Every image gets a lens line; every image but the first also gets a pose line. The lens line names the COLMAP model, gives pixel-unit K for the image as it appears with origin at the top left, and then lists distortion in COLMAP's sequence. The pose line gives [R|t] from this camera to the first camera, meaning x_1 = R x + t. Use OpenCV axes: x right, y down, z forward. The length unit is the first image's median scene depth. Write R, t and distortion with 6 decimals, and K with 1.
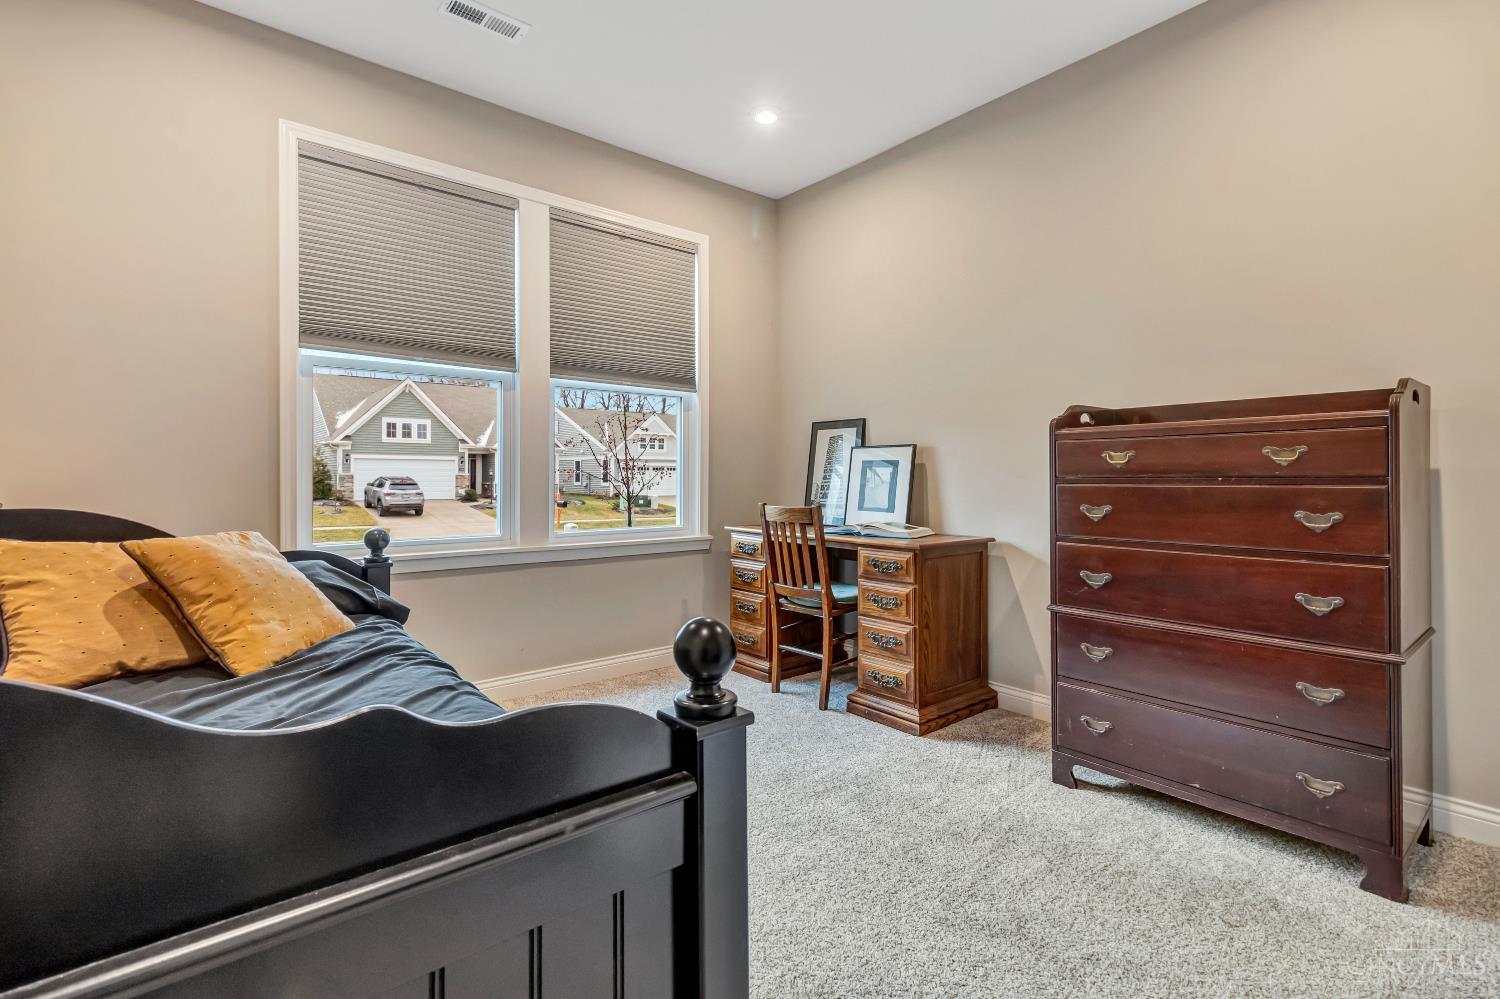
lens RADIAL K [[691.2, 0, 742.3], [0, 691.2, 472.8], [0, 0, 1]] dist [0.000301, 0.000252]
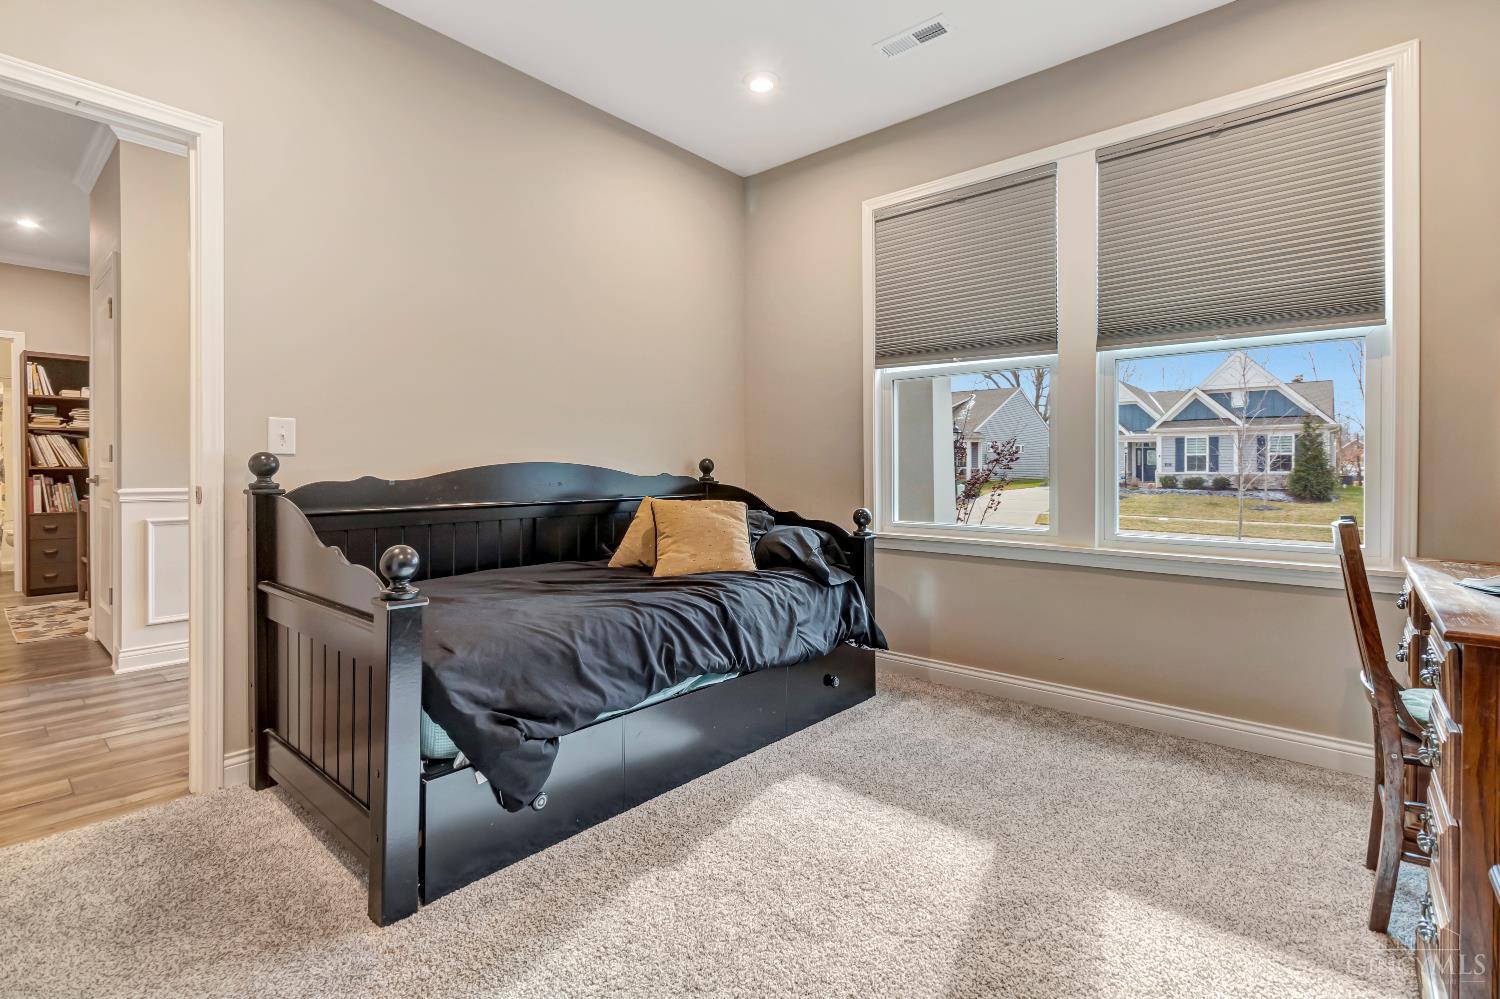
lens RADIAL K [[691.2, 0, 742.3], [0, 691.2, 472.8], [0, 0, 1]] dist [0.000301, 0.000252]
pose [[0.160045, 0.011501, -0.987043, 0.512187], [0.007311, 0.999891, 0.012836, -0.002071], [0.987083, -0.009270, 0.159943, 0.444898]]
